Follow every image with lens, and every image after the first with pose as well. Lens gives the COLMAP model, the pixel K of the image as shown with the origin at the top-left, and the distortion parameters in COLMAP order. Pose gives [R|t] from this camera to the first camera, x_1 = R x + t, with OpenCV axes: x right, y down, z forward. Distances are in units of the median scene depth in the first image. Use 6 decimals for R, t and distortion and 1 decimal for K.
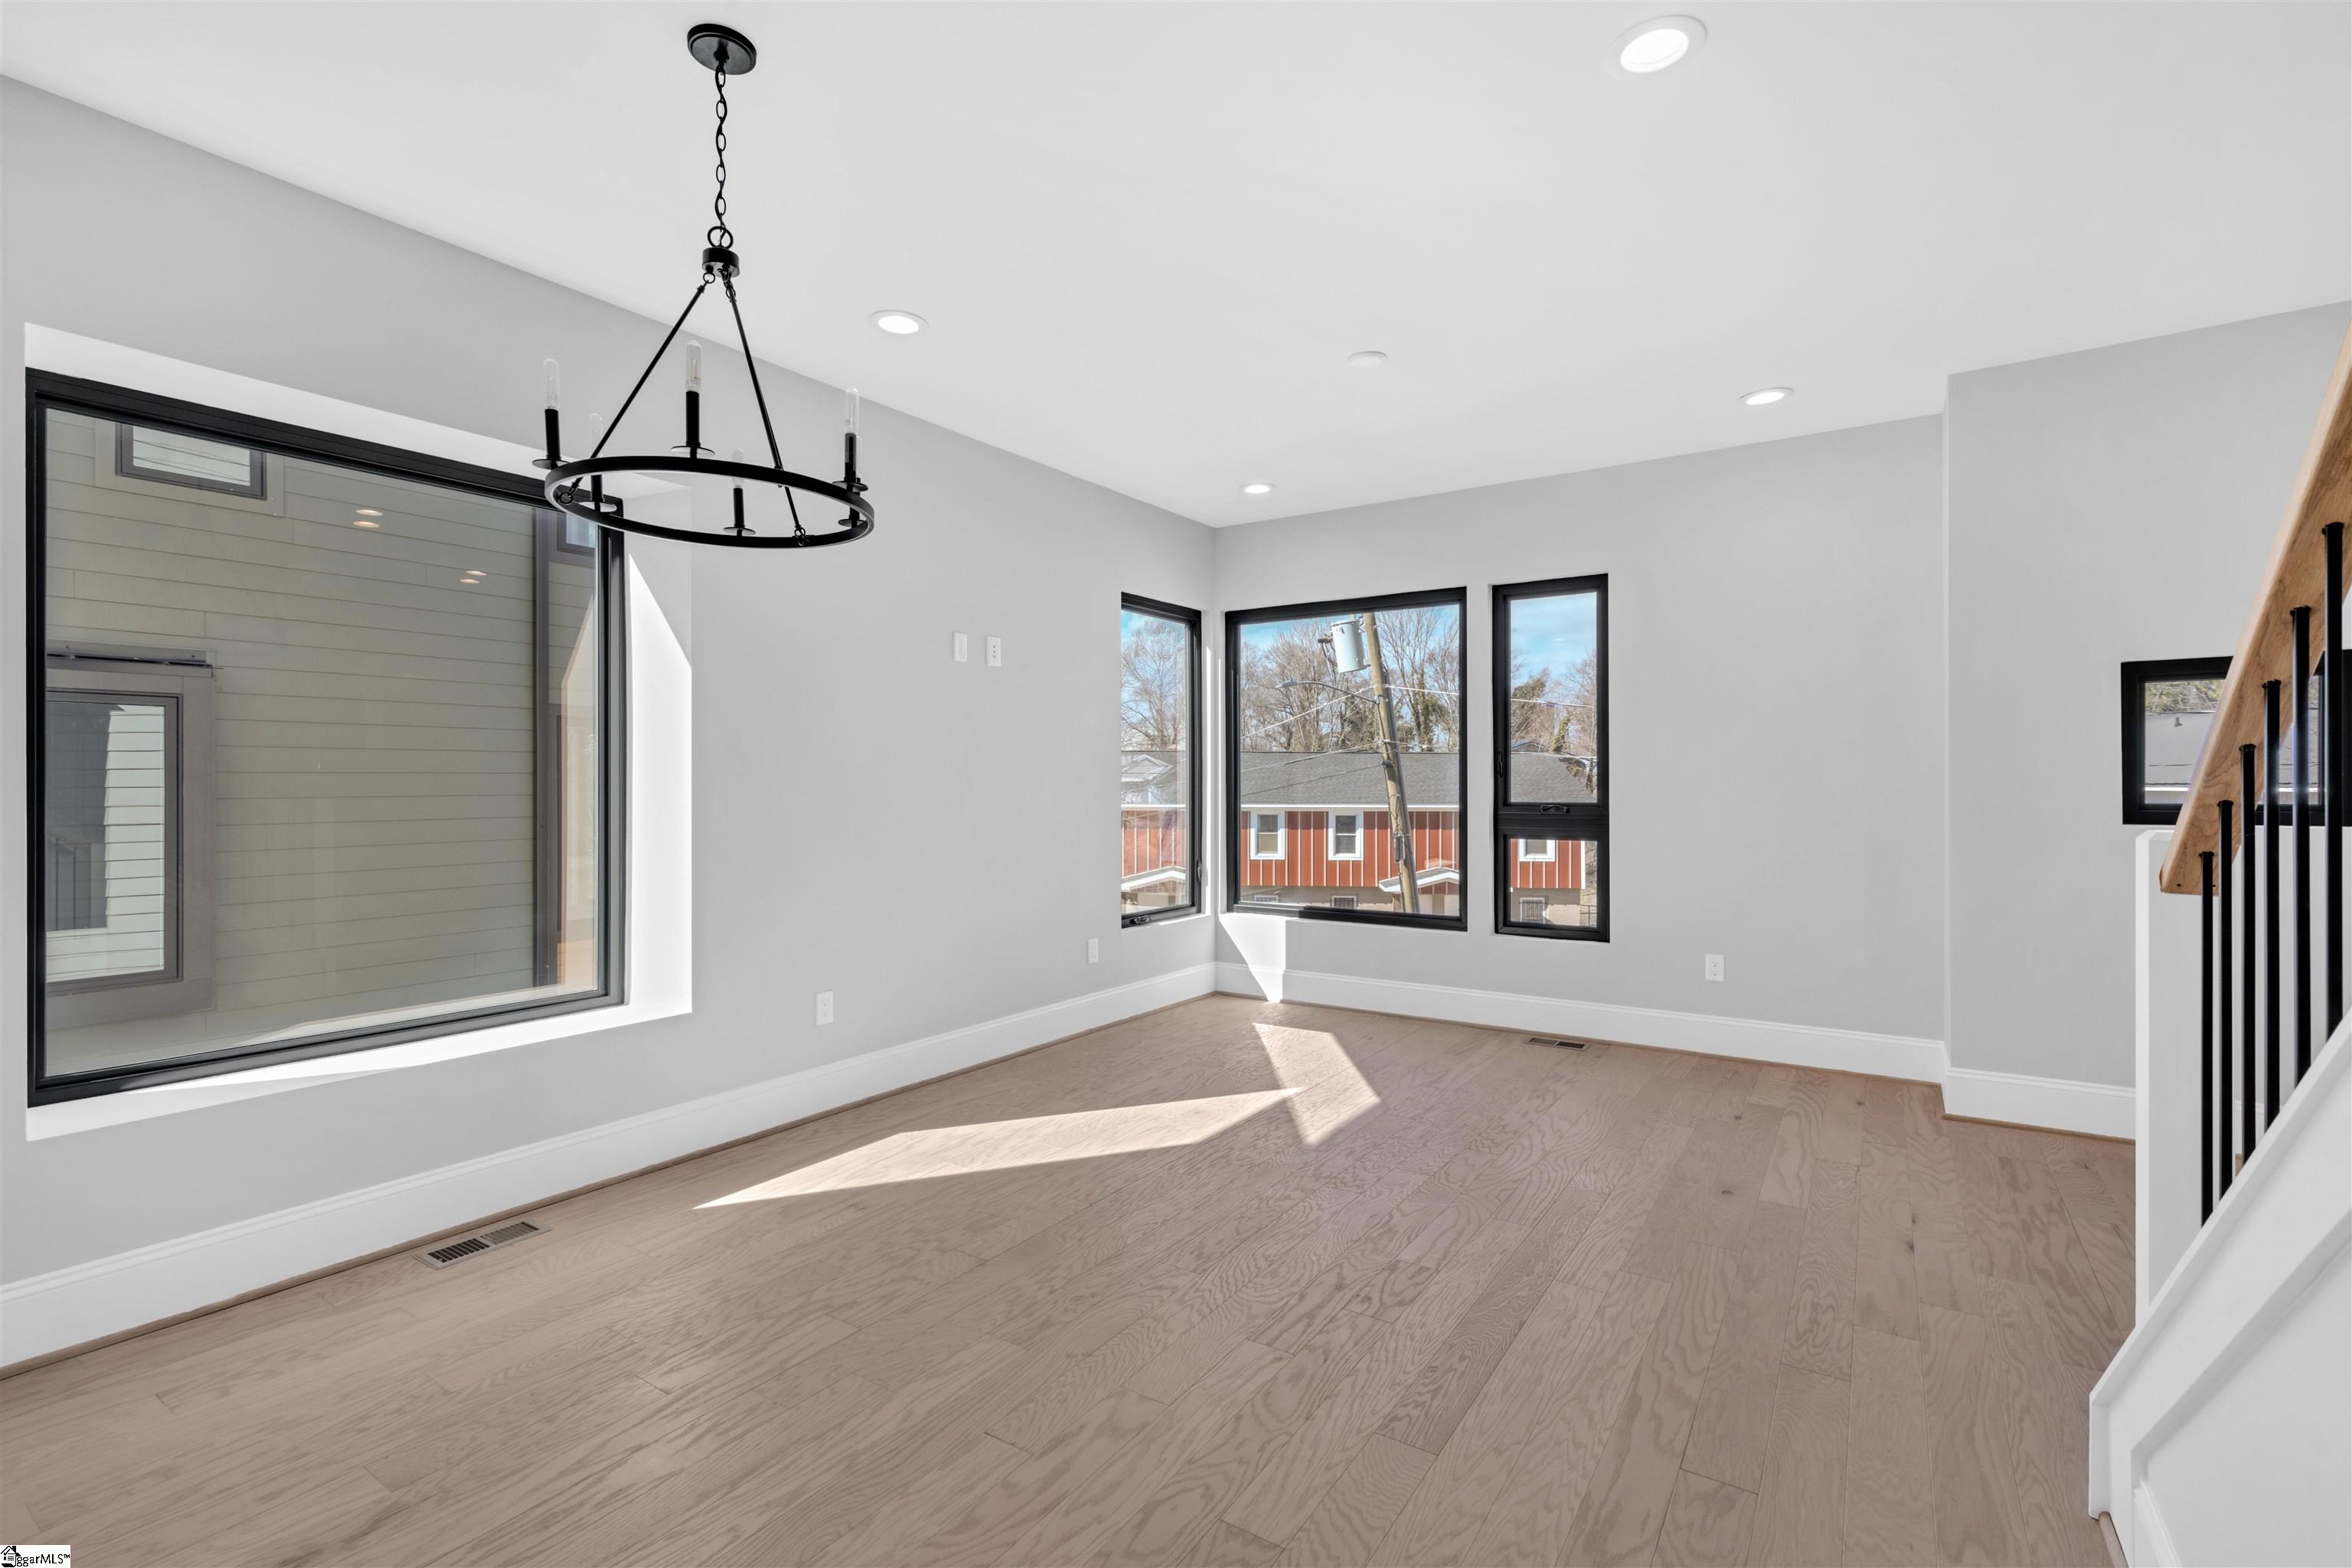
lens RADIAL K [[1074.0, 0, 1165.9], [0, 1074.0, 788.0], [0, 0, 1]] dist [-0.002405, 0.000090]
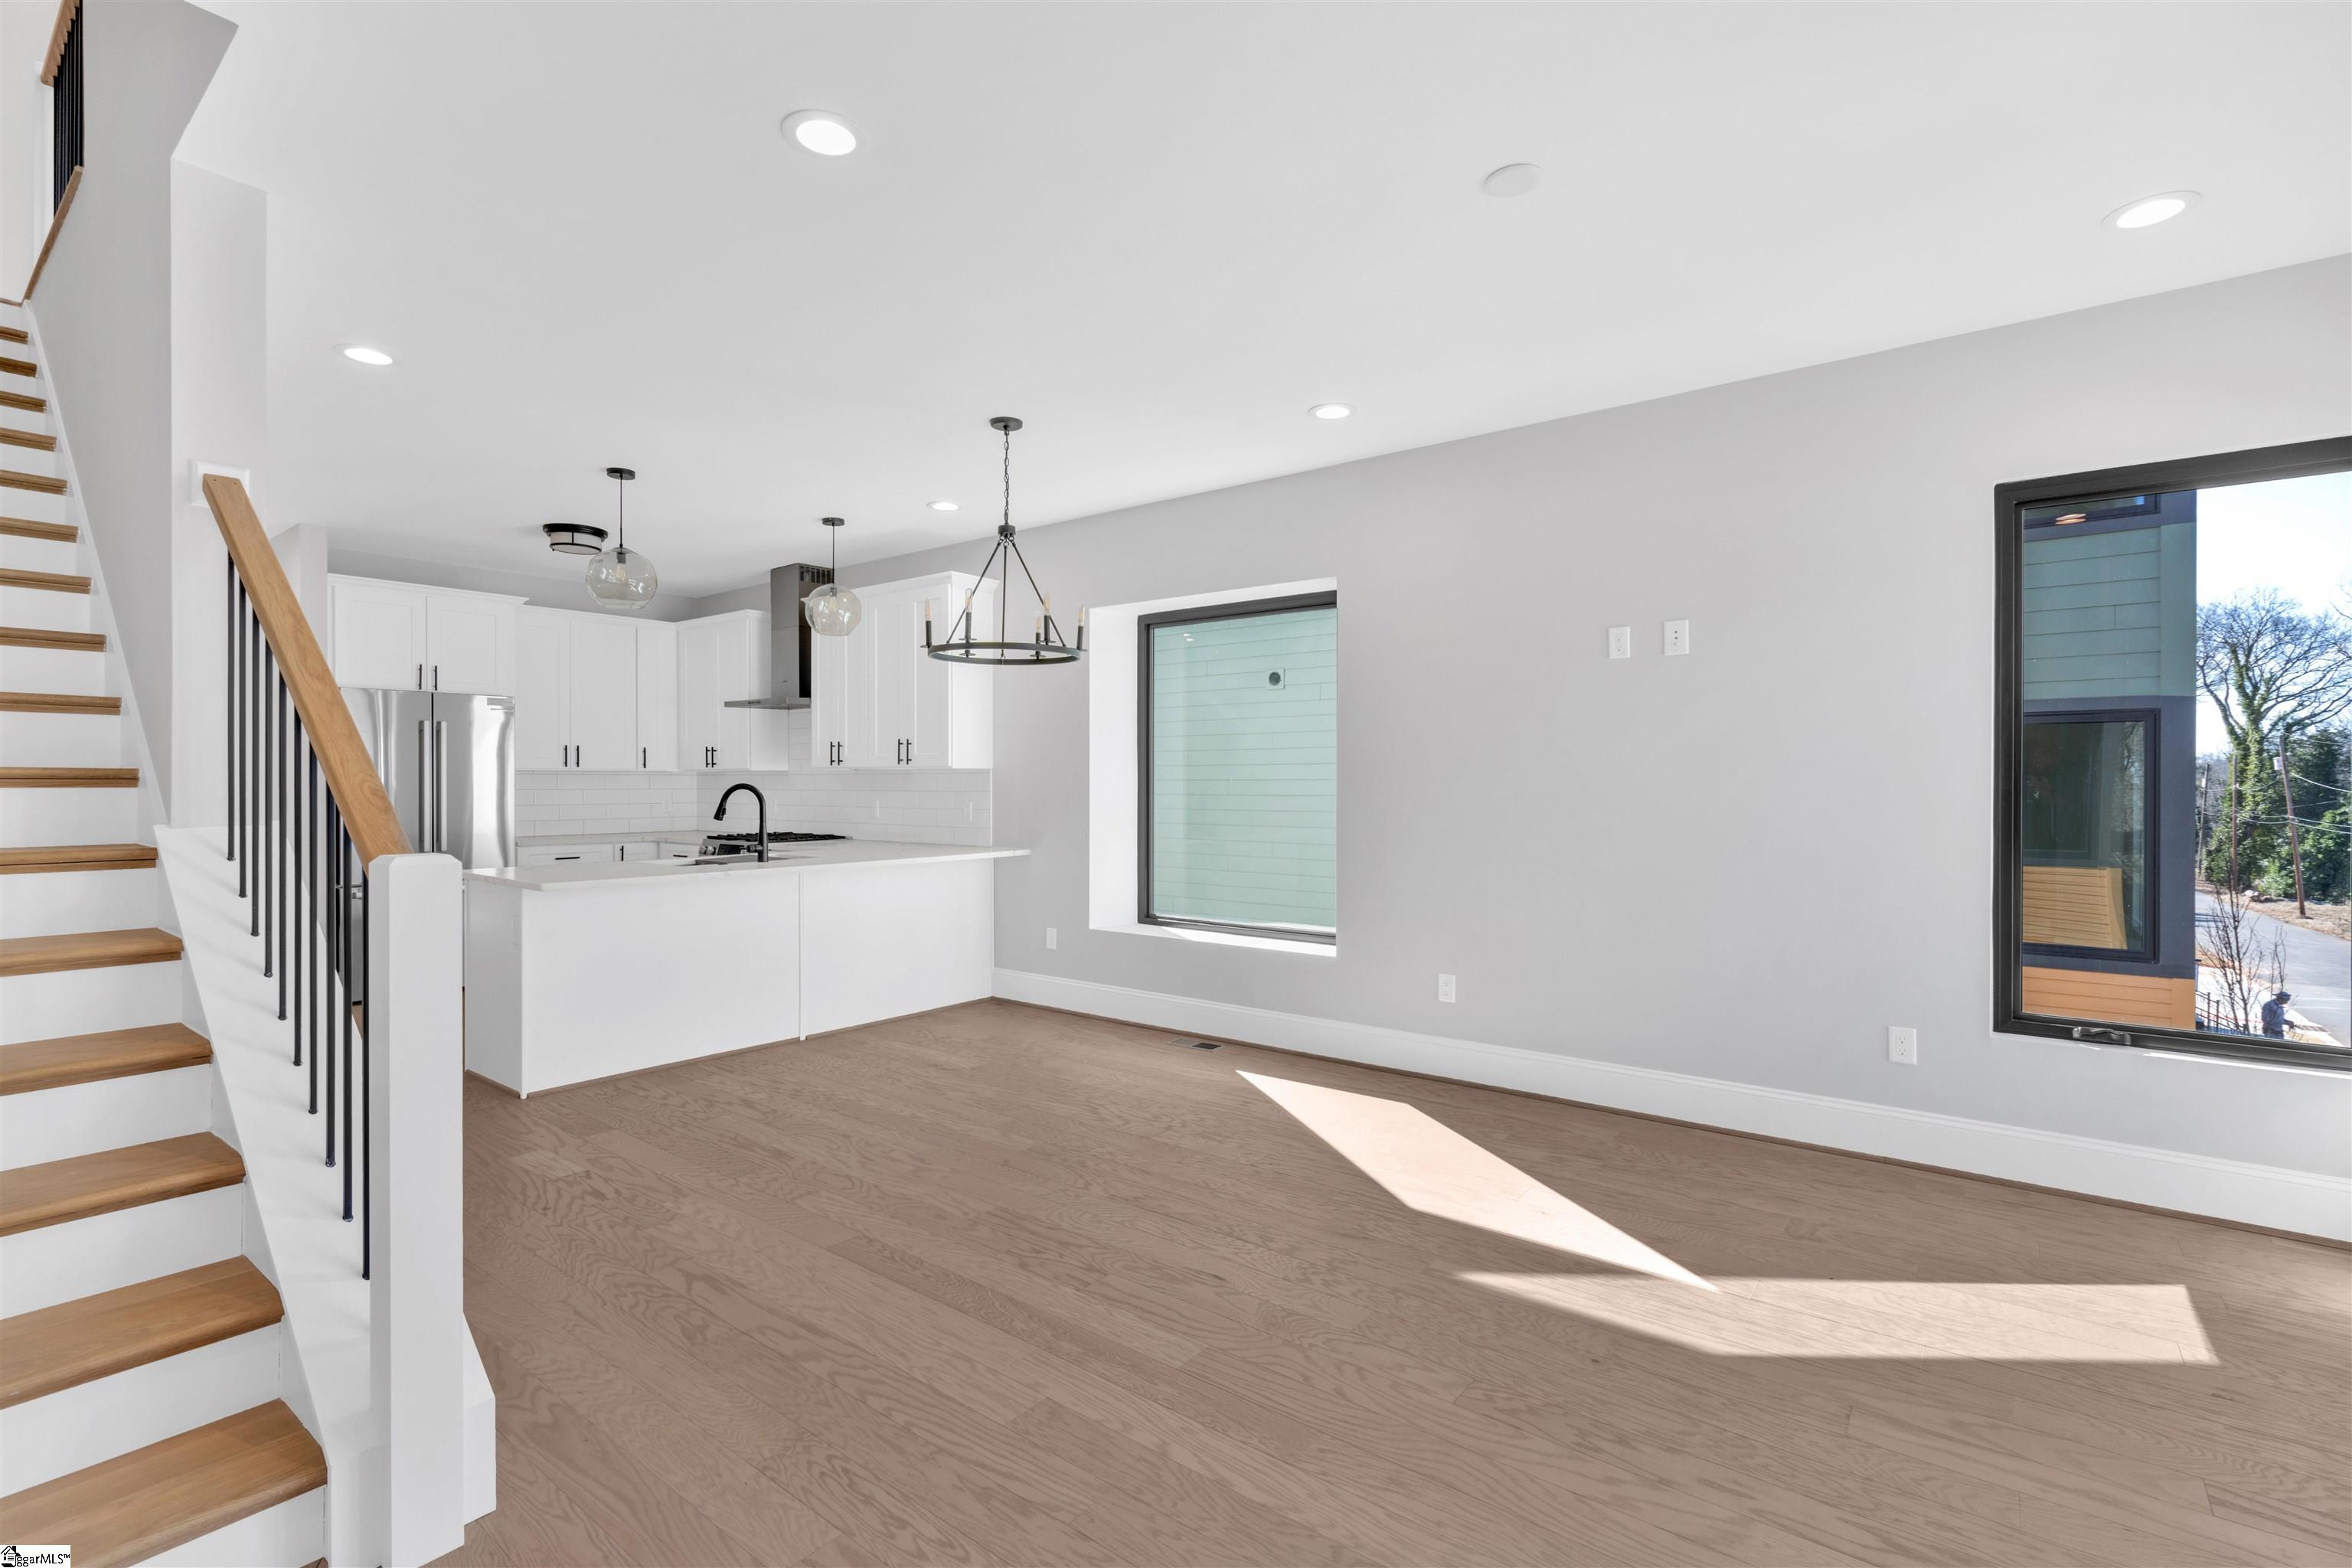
lens RADIAL K [[1074.0, 0, 1165.9], [0, 1074.0, 788.0], [0, 0, 1]] dist [-0.002405, 0.000090]
pose [[-0.086088, 0.005684, -0.996271, 1.041123], [-0.005346, 0.999967, 0.006167, -0.017424], [0.996273, 0.005856, -0.086054, 0.982464]]
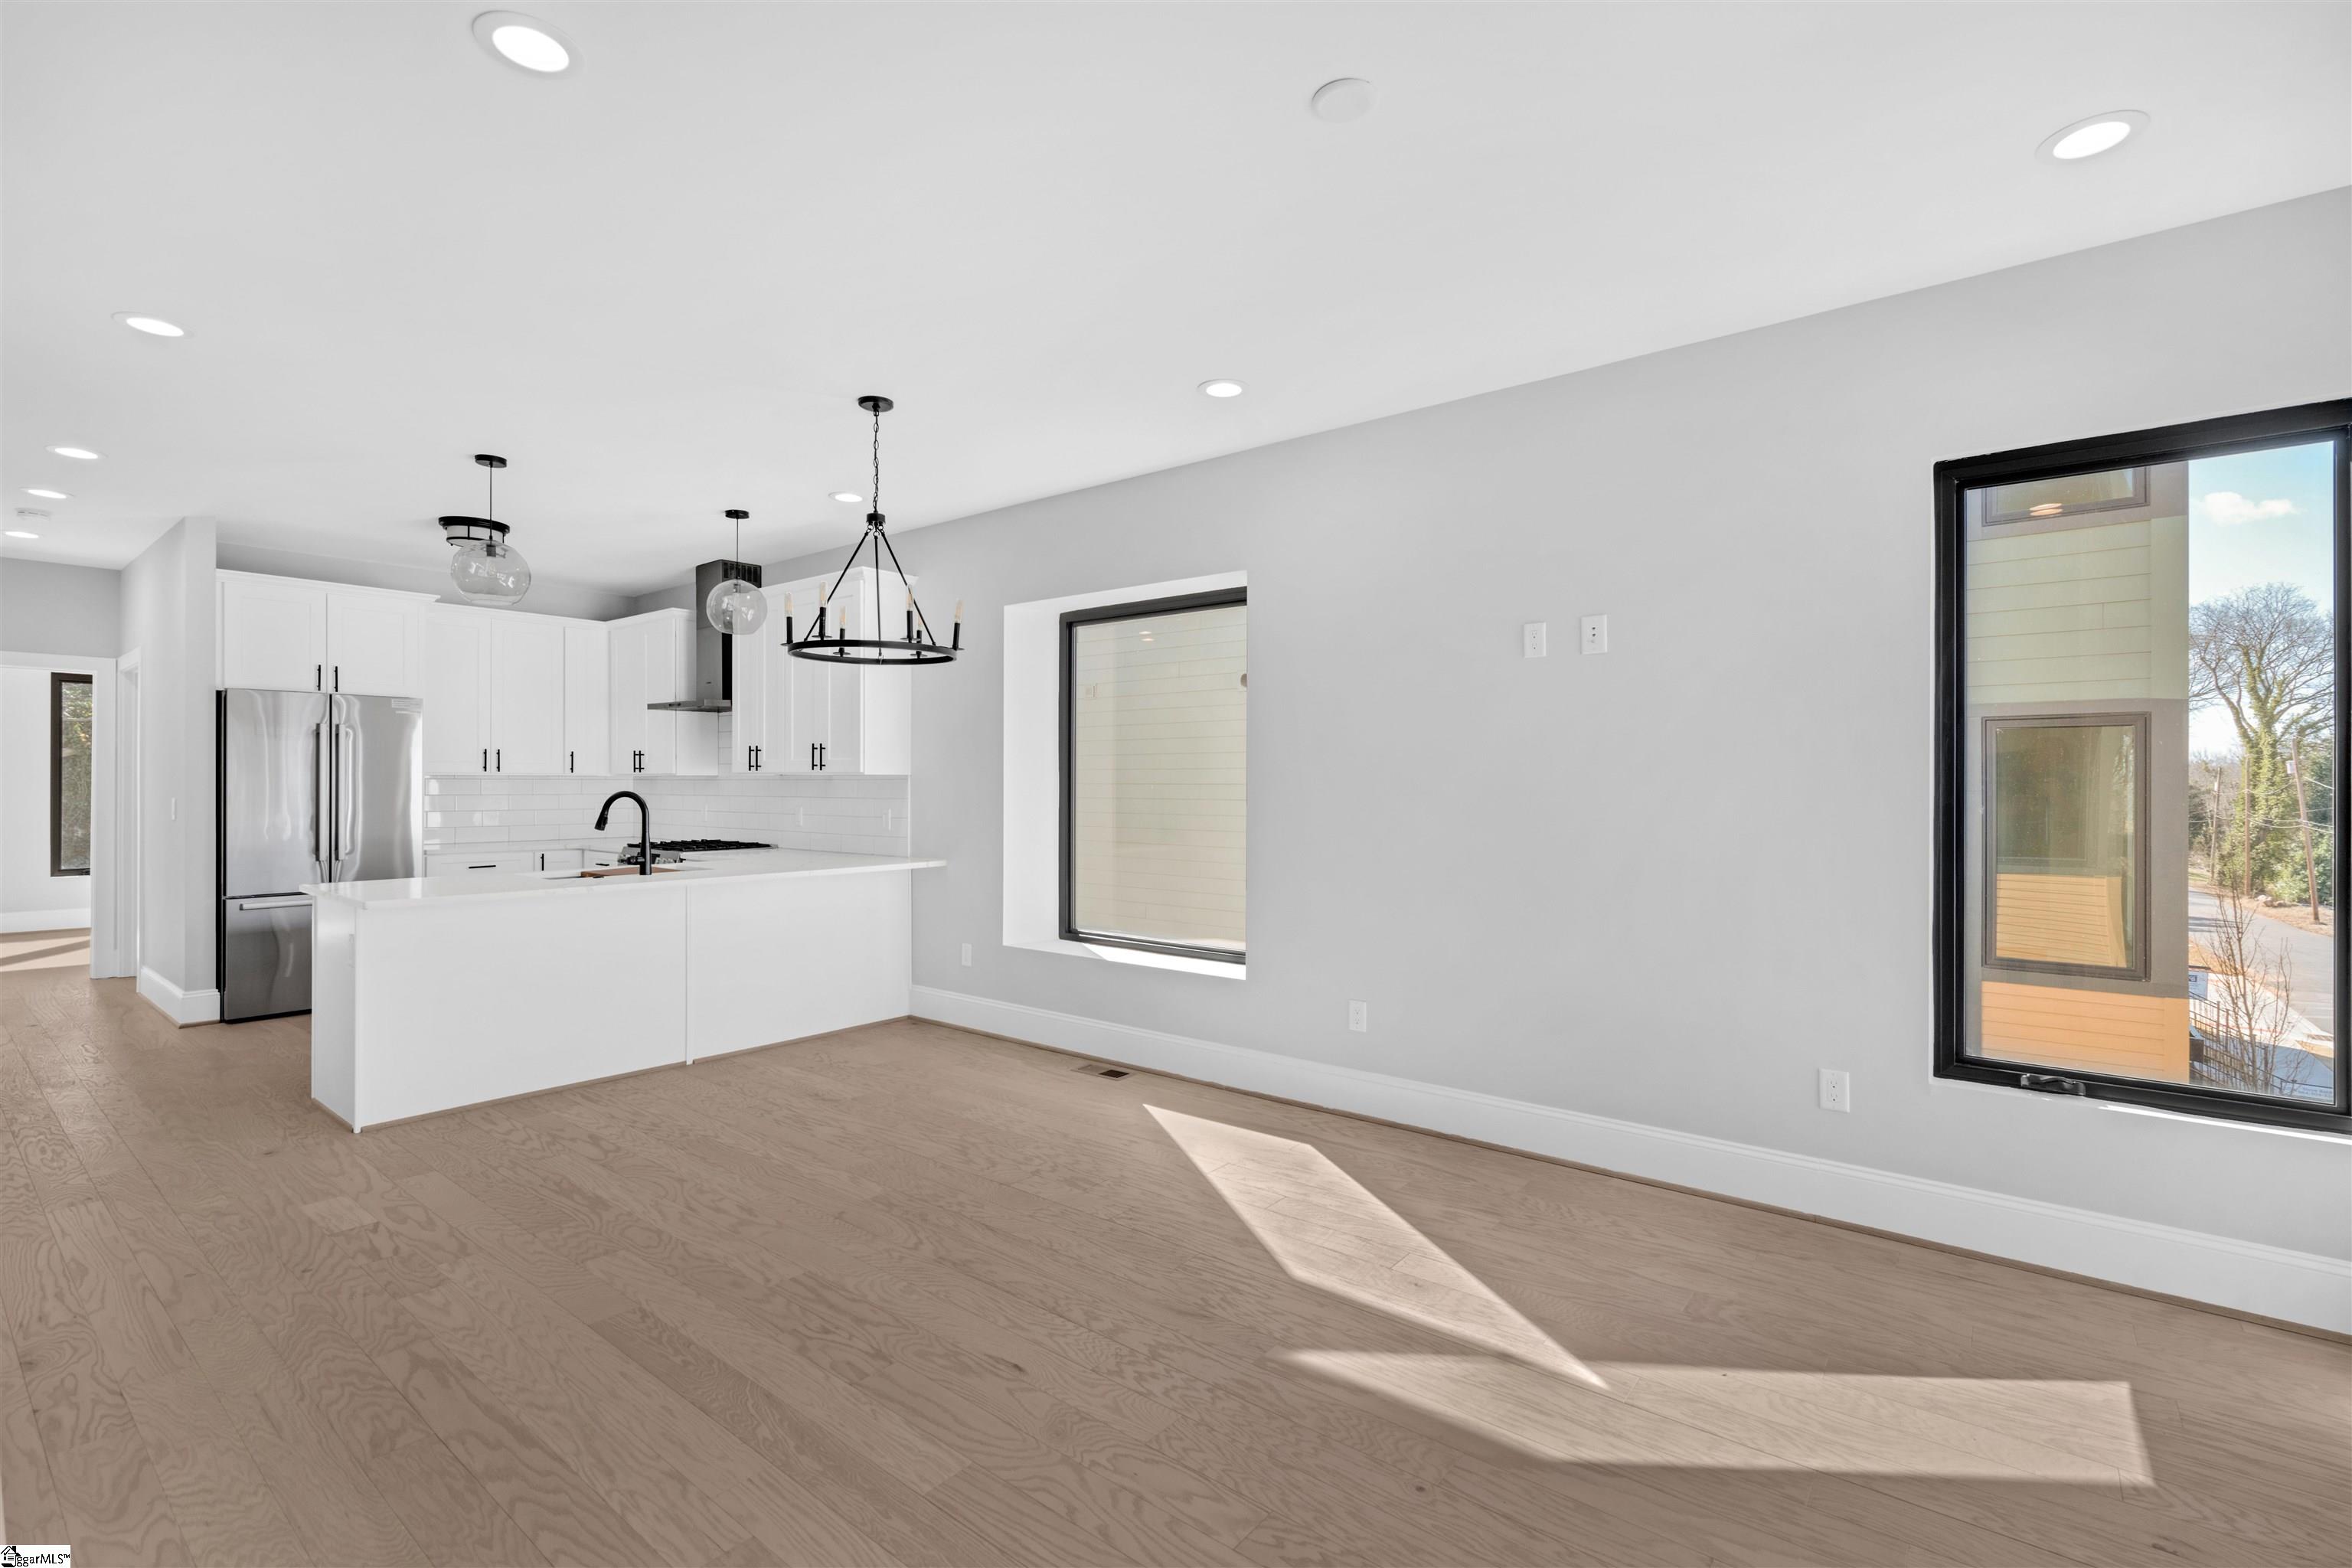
lens RADIAL K [[1066.1, 0, 1176.0], [0, 1066.1, 784.0], [0, 0, 1]] dist [-0.001947, -0.000234]
pose [[-0.092784, 0.000775, -0.995686, 0.911524], [-0.006676, 0.999977, 0.001401, -0.028414], [0.995664, 0.006777, -0.092777, 1.127113]]
